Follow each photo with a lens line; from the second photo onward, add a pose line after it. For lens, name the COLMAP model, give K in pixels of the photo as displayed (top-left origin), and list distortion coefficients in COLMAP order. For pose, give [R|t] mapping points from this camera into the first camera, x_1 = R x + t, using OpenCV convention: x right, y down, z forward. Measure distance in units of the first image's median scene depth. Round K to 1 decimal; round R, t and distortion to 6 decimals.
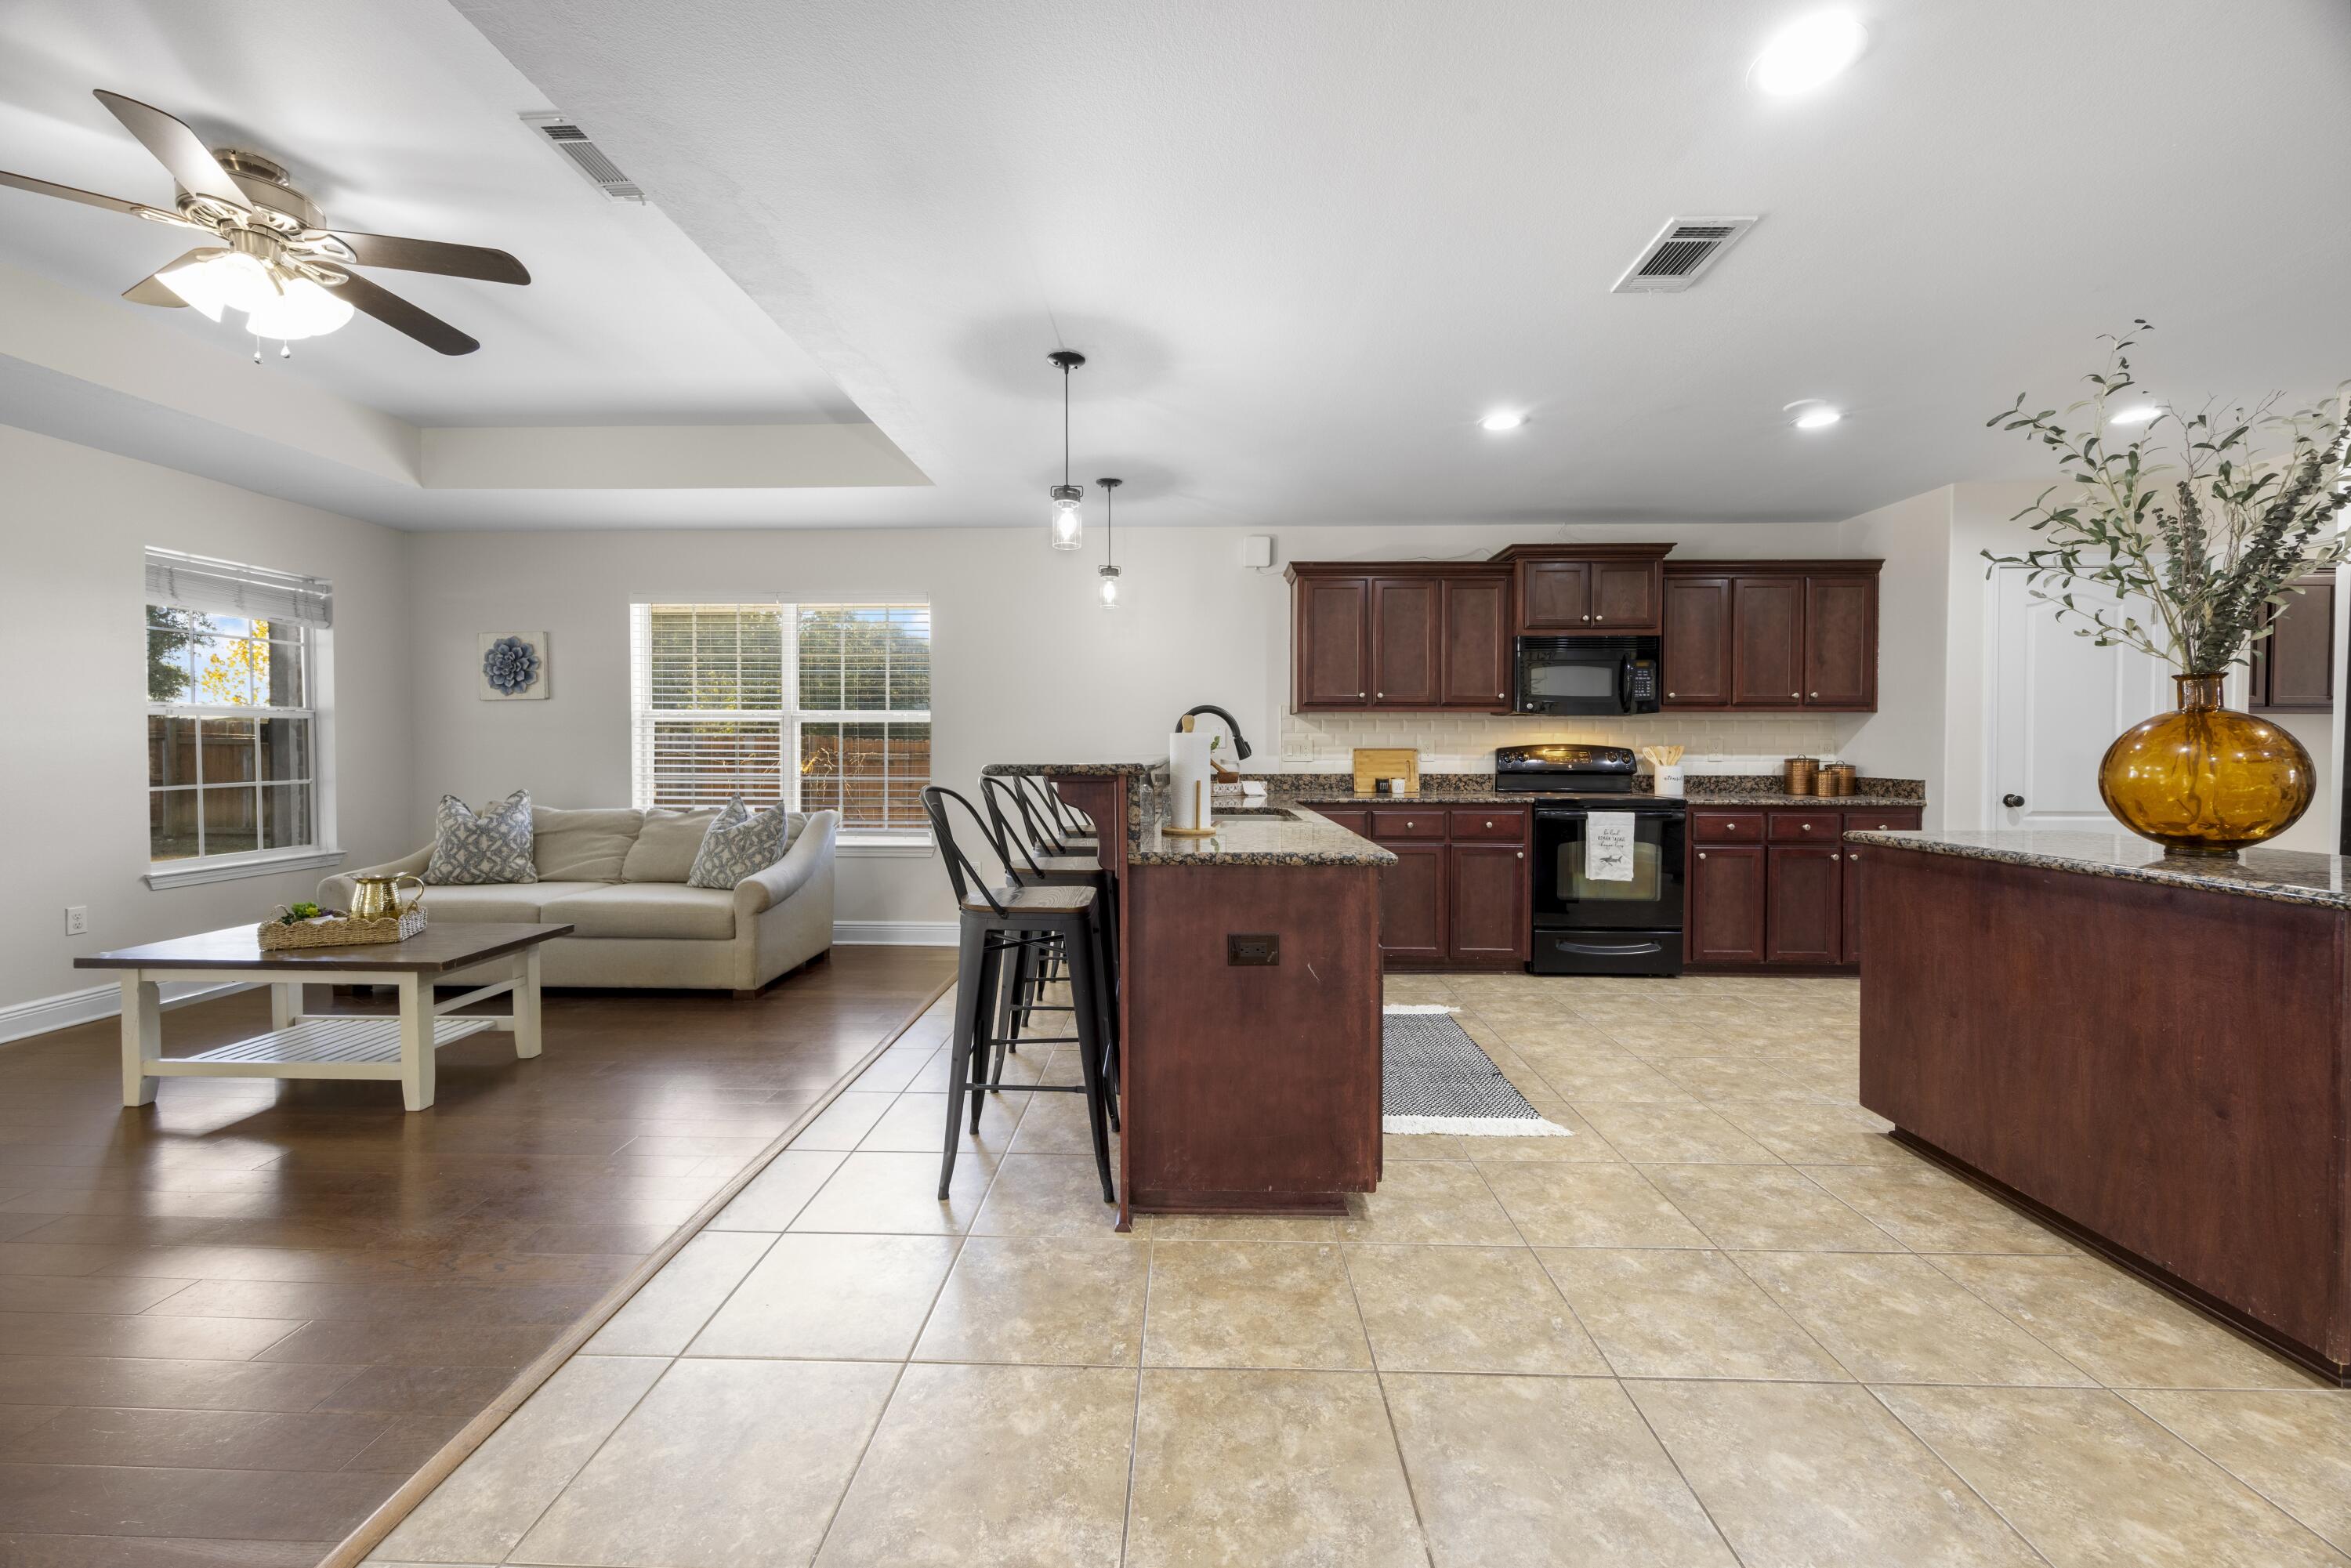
lens RADIAL K [[931.1, 0, 1150.8], [0, 931.1, 755.3], [0, 0, 1]] dist [-0.008926, -0.000723]
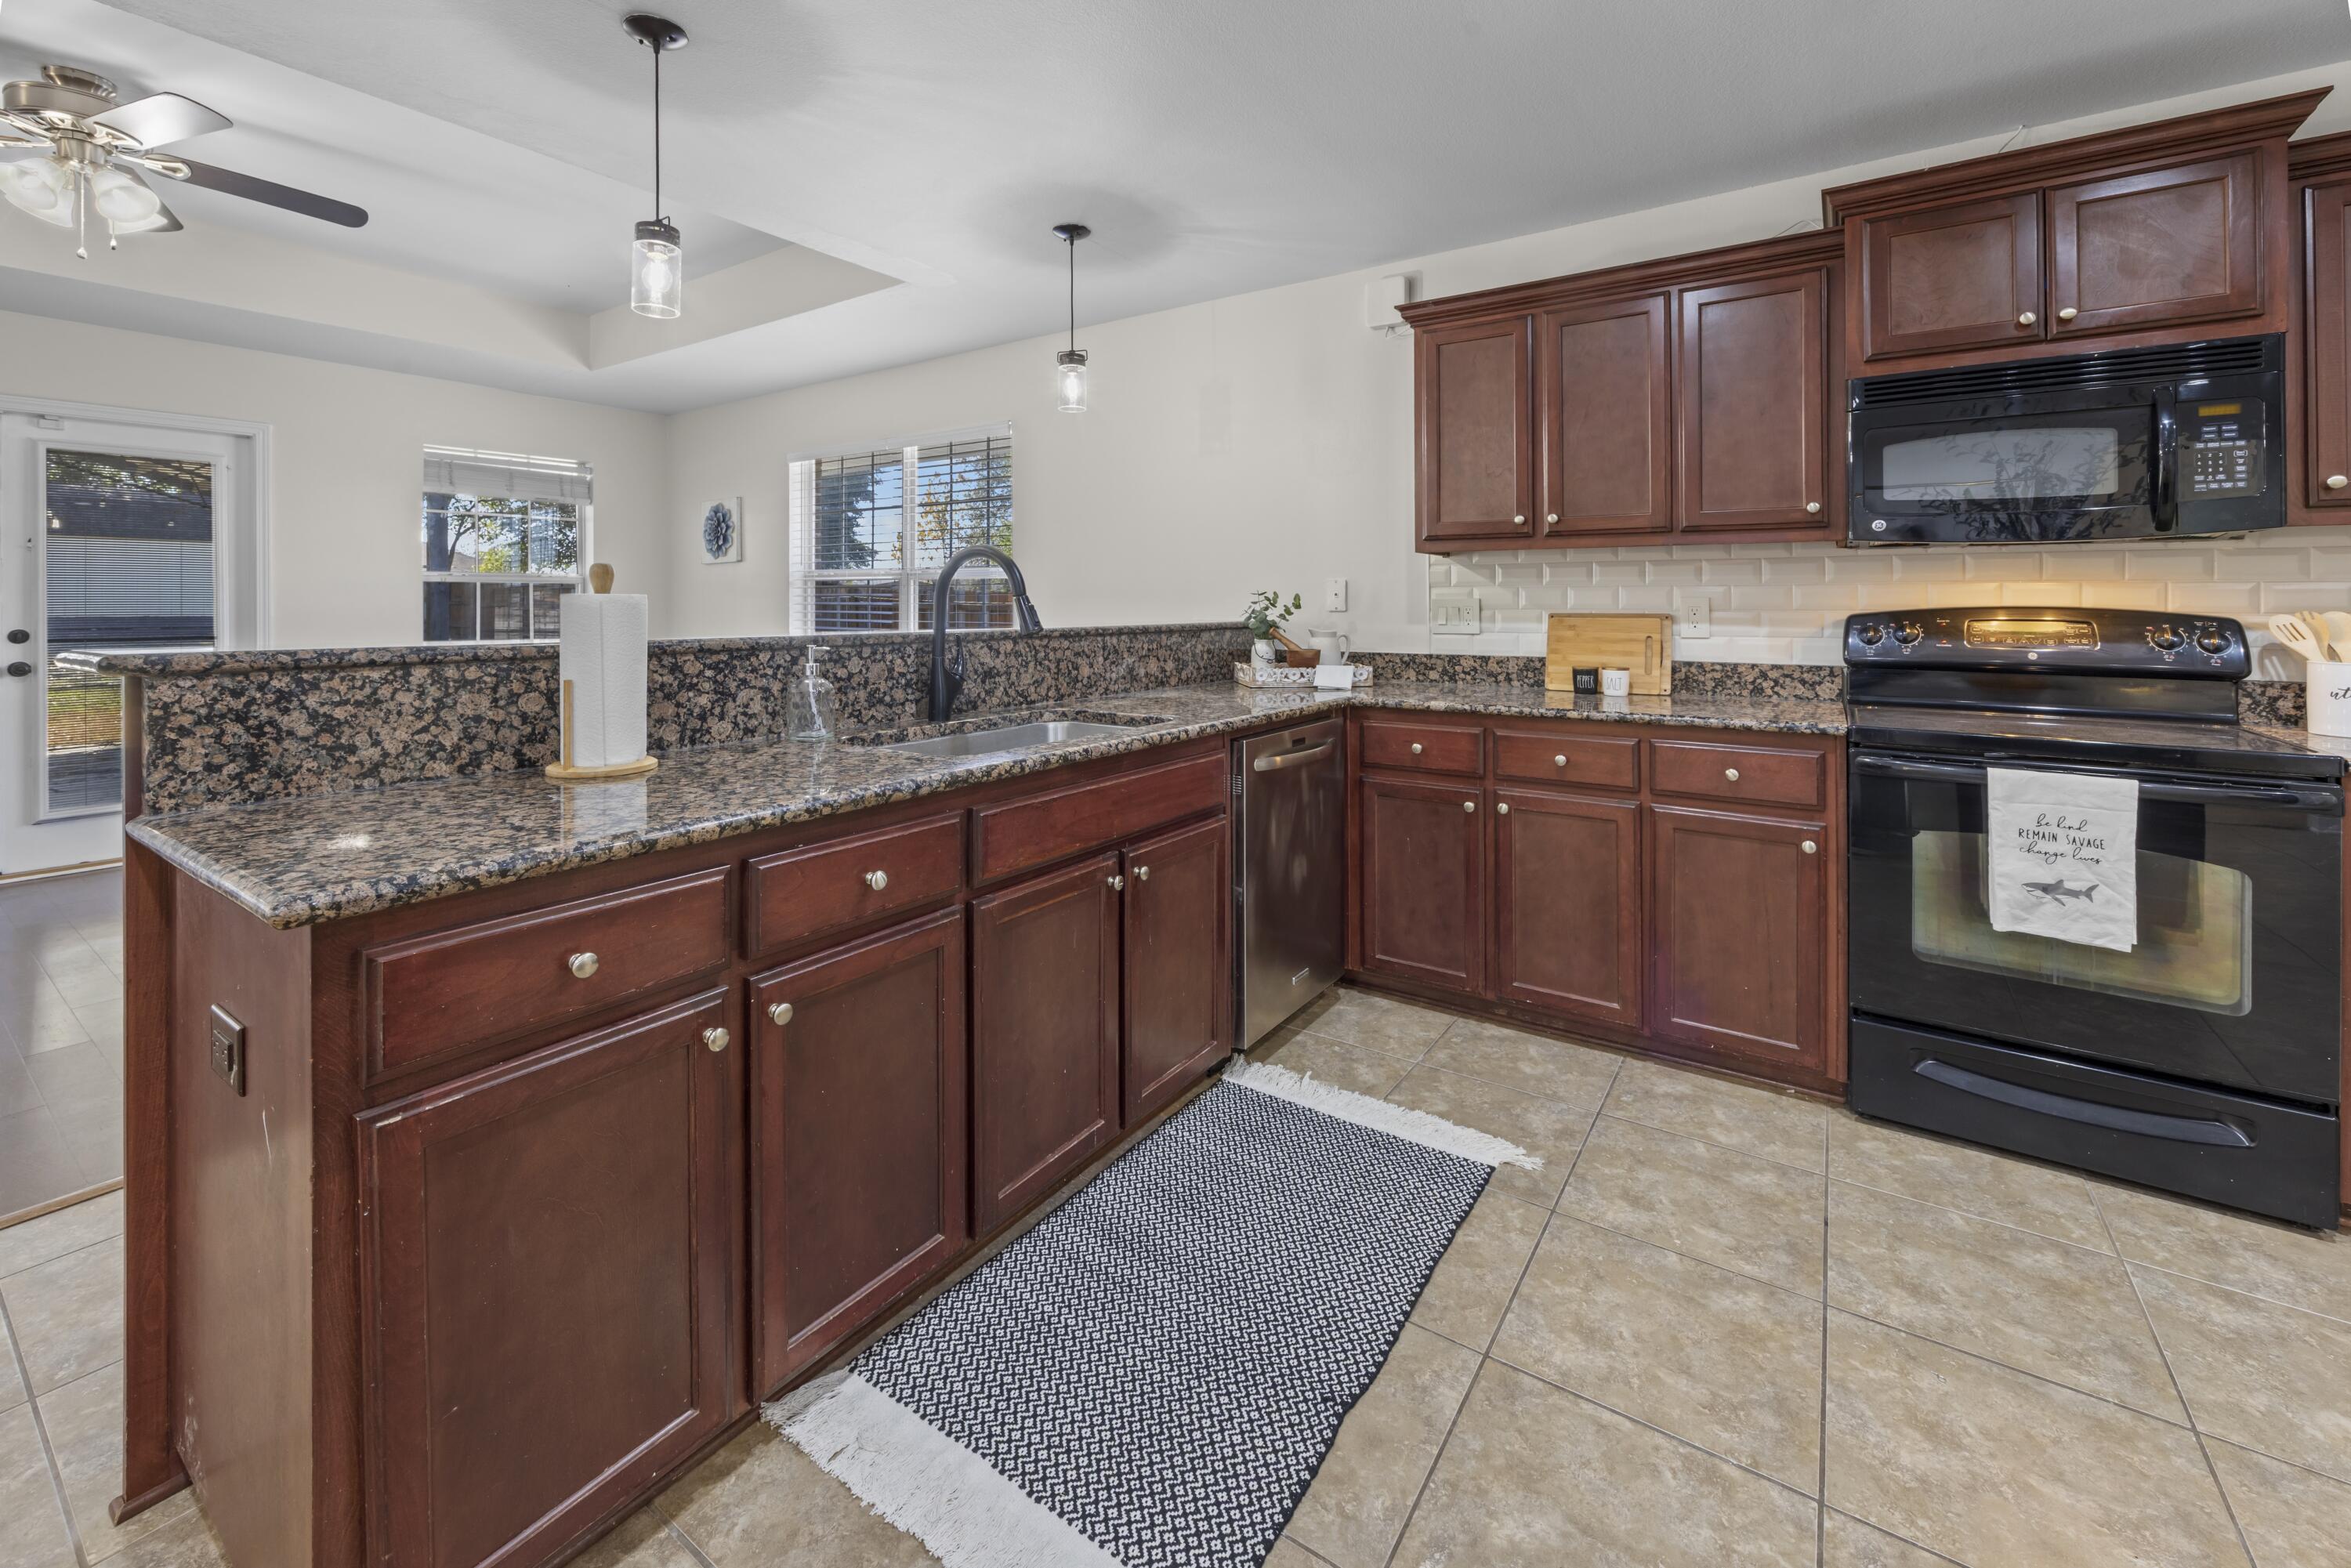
lens RADIAL K [[931.1, 0, 1169.7], [0, 931.1, 621.5], [0, 0, 1]] dist [-0.008926, -0.000723]
pose [[0.843093, 0.010950, -0.537657, 0.359443], [-0.008580, 0.999939, 0.006911, -0.004890], [0.537700, -0.001214, 0.843136, 0.415535]]
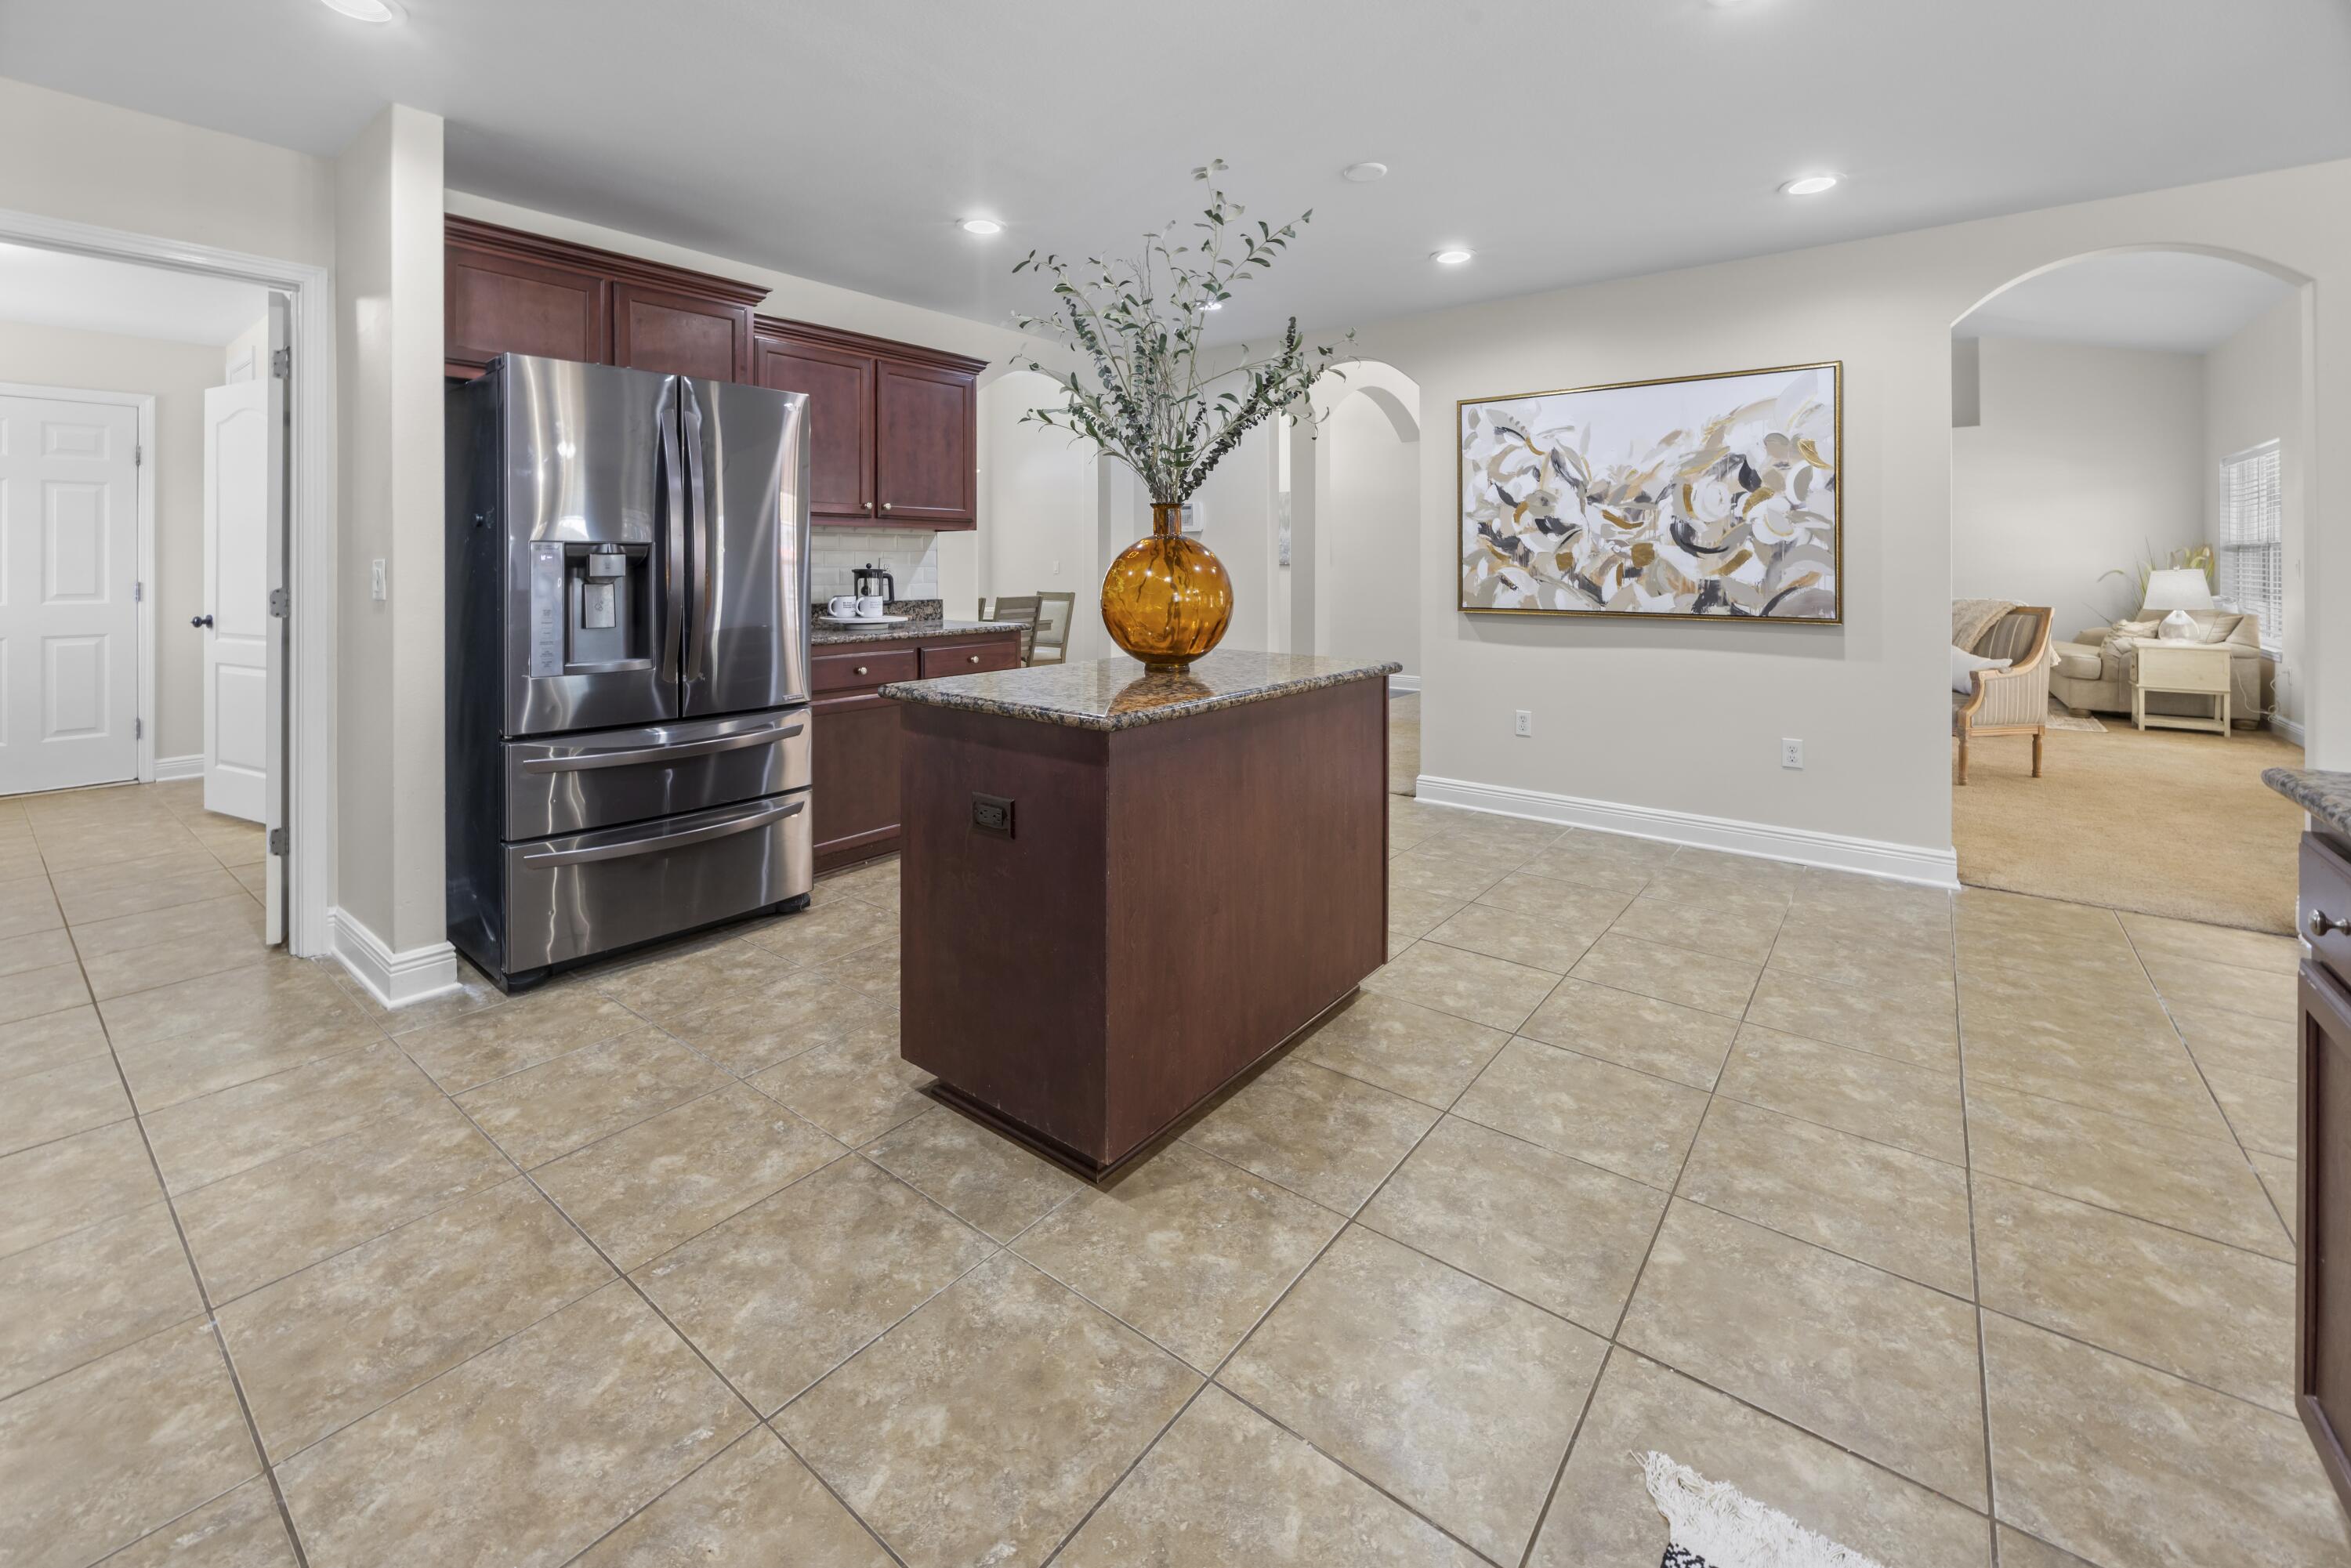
lens RADIAL K [[982.5, 0, 1157.1], [0, 982.5, 567.8], [0, 0, 1]] dist [-0.009832, 0.001015]
pose [[-0.807594, -0.000837, 0.589738, 0.214913], [0.010431, 0.999822, 0.015704, -0.010912], [-0.589646, 0.018834, -0.807442, 0.868558]]
